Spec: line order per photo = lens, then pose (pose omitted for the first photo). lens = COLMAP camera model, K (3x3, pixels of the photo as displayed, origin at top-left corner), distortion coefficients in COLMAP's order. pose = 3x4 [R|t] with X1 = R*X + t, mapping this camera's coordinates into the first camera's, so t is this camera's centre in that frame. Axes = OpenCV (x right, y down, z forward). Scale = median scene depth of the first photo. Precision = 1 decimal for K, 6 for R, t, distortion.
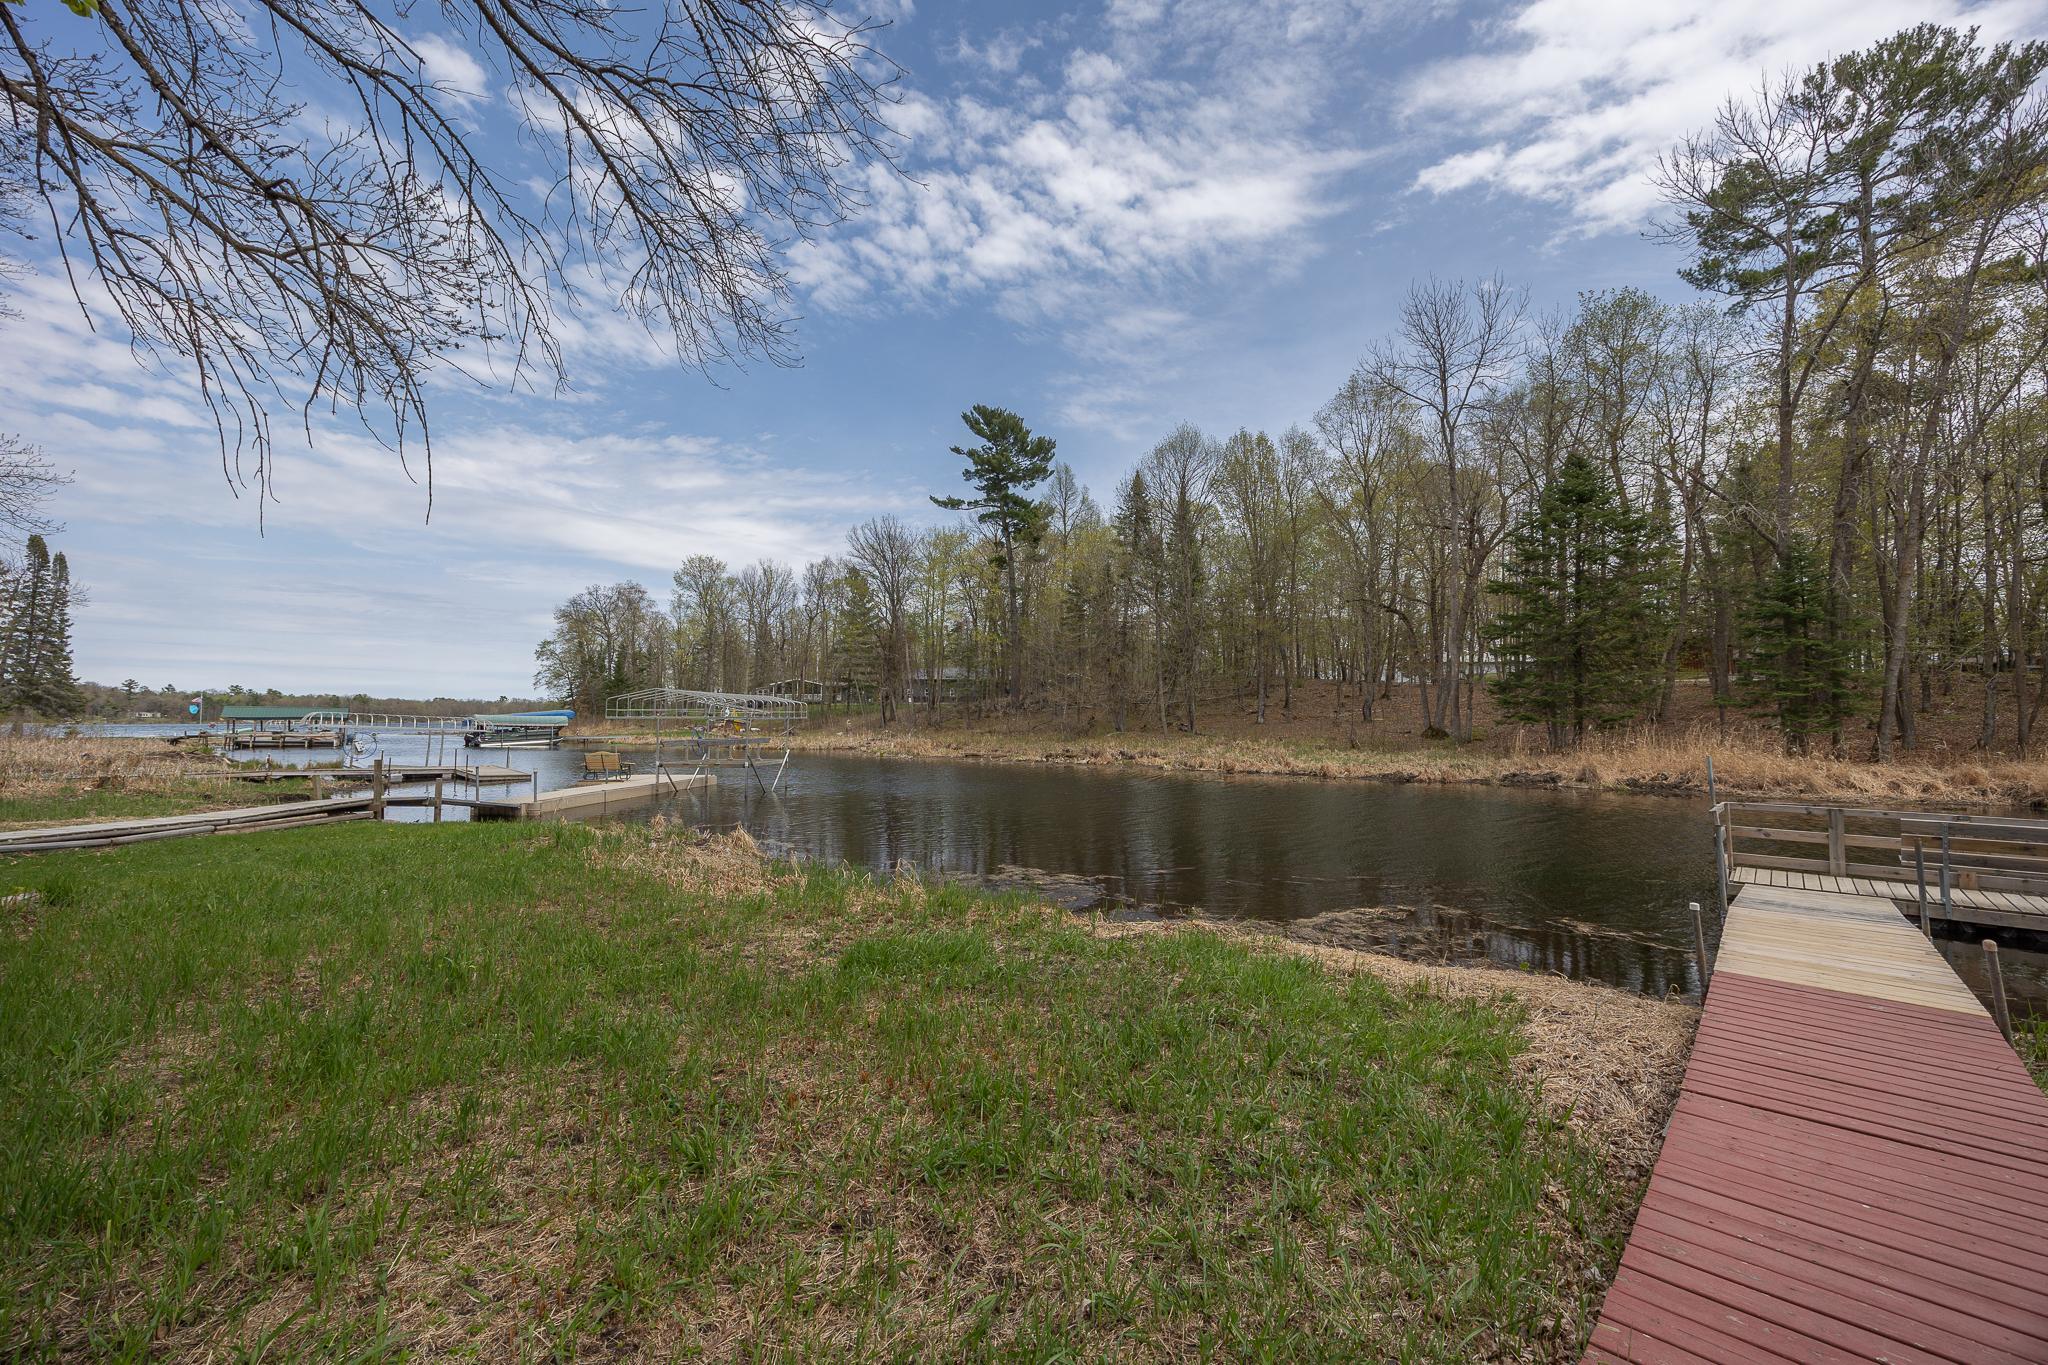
lens RADIAL K [[785.4, 0, 1013.8], [0, 785.4, 683.1], [0, 0, 1]] dist [0.011542, -0.001313]
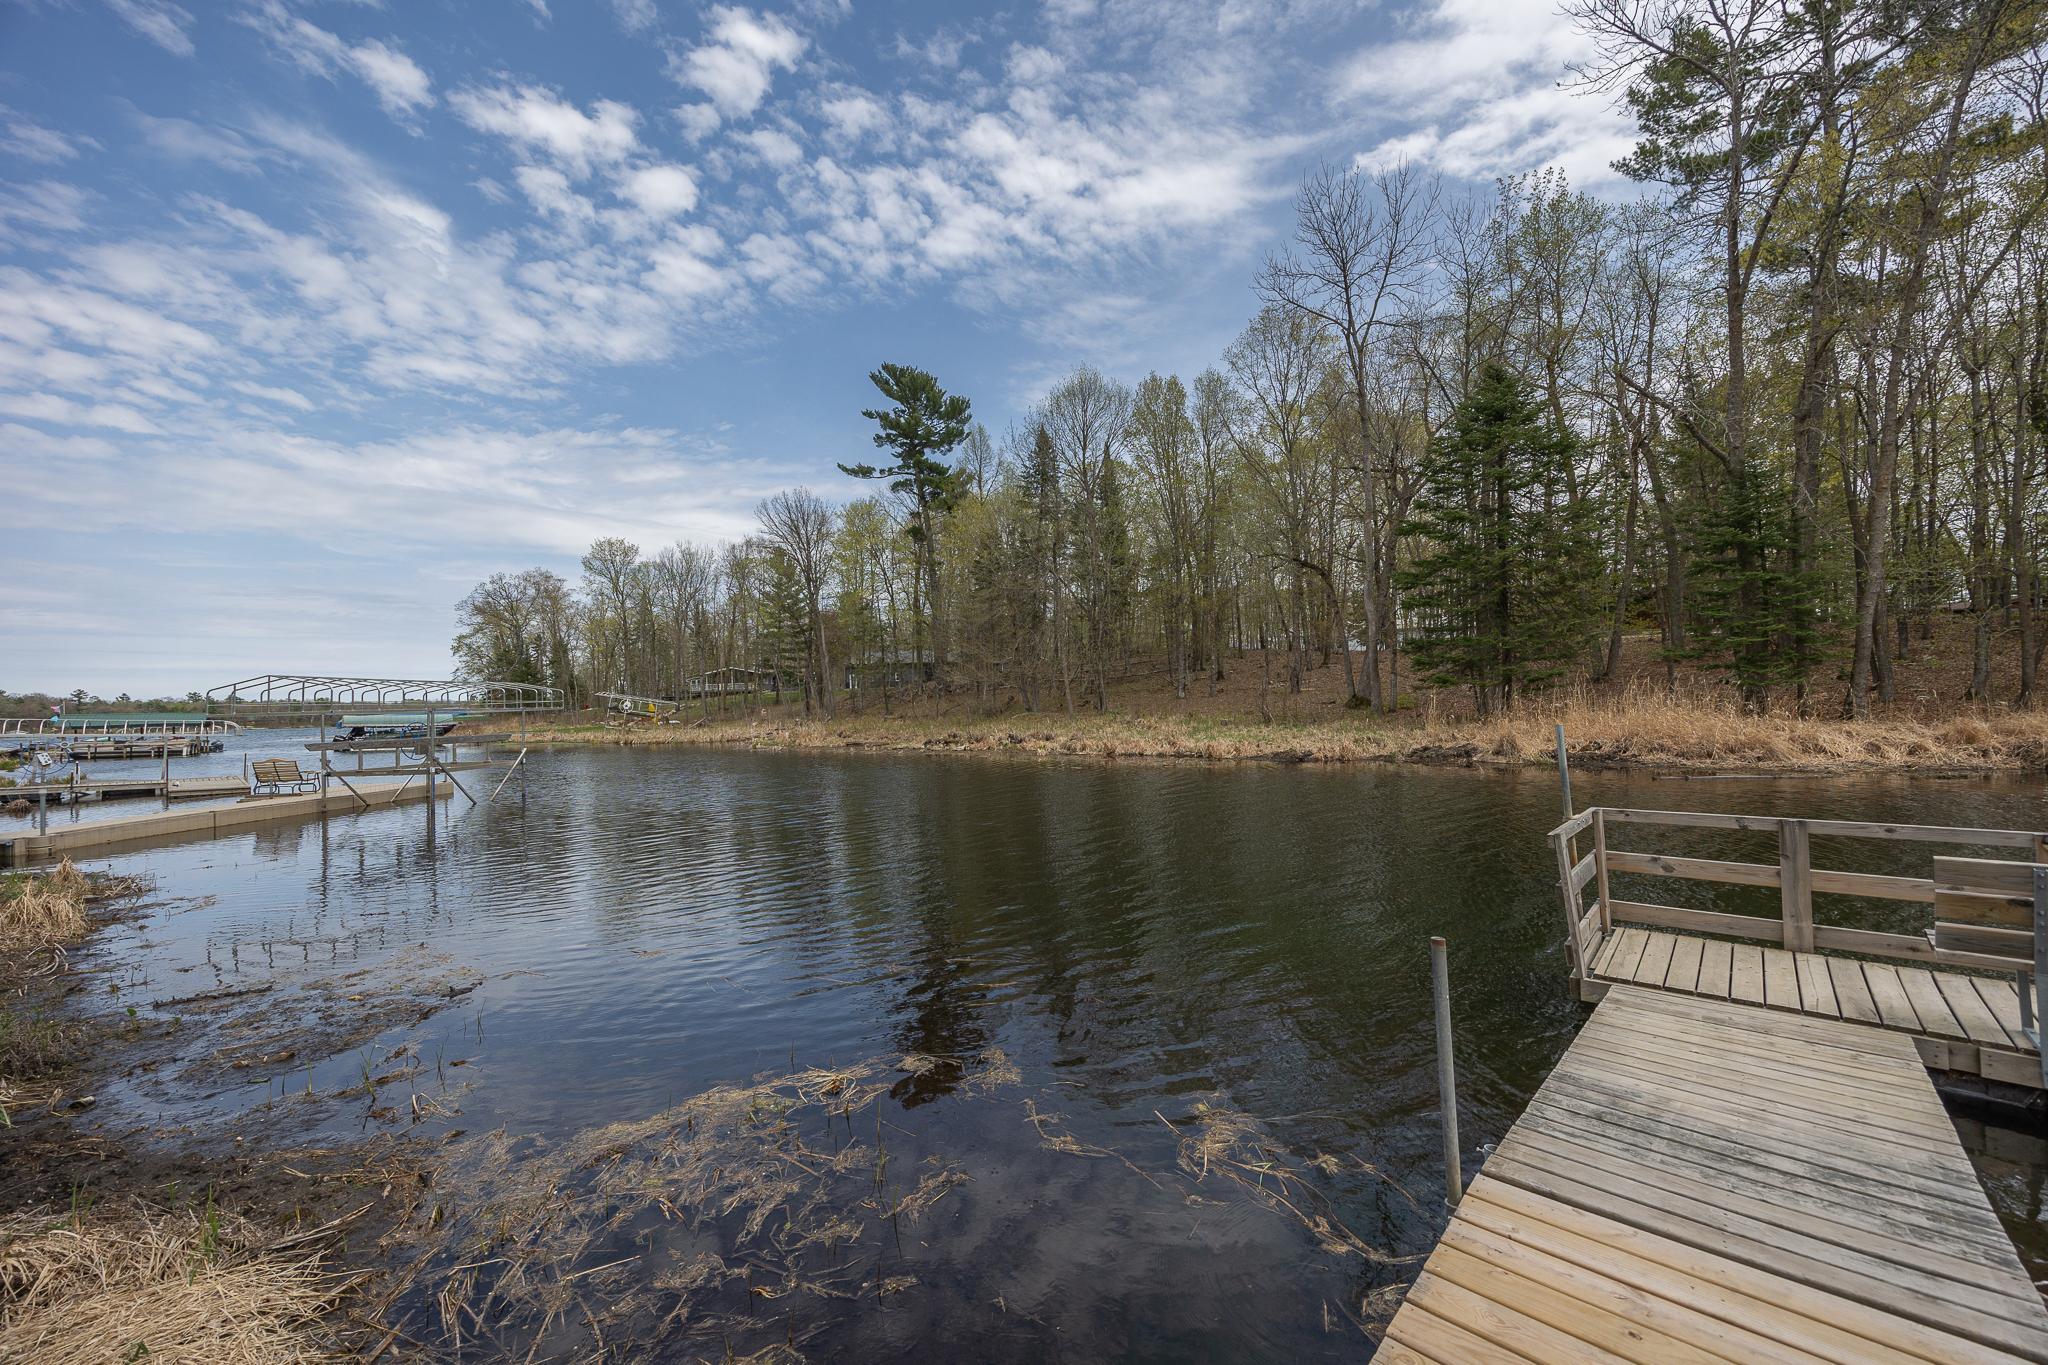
lens RADIAL K [[785.4, 0, 1010.1], [0, 785.4, 680.2], [0, 0, 1]] dist [0.011542, -0.001313]
pose [[0.999369, -0.030792, 0.017707, 0.112368], [0.030497, 0.999395, 0.016700, 0.010077], [-0.018211, -0.016149, 0.999704, 0.107017]]
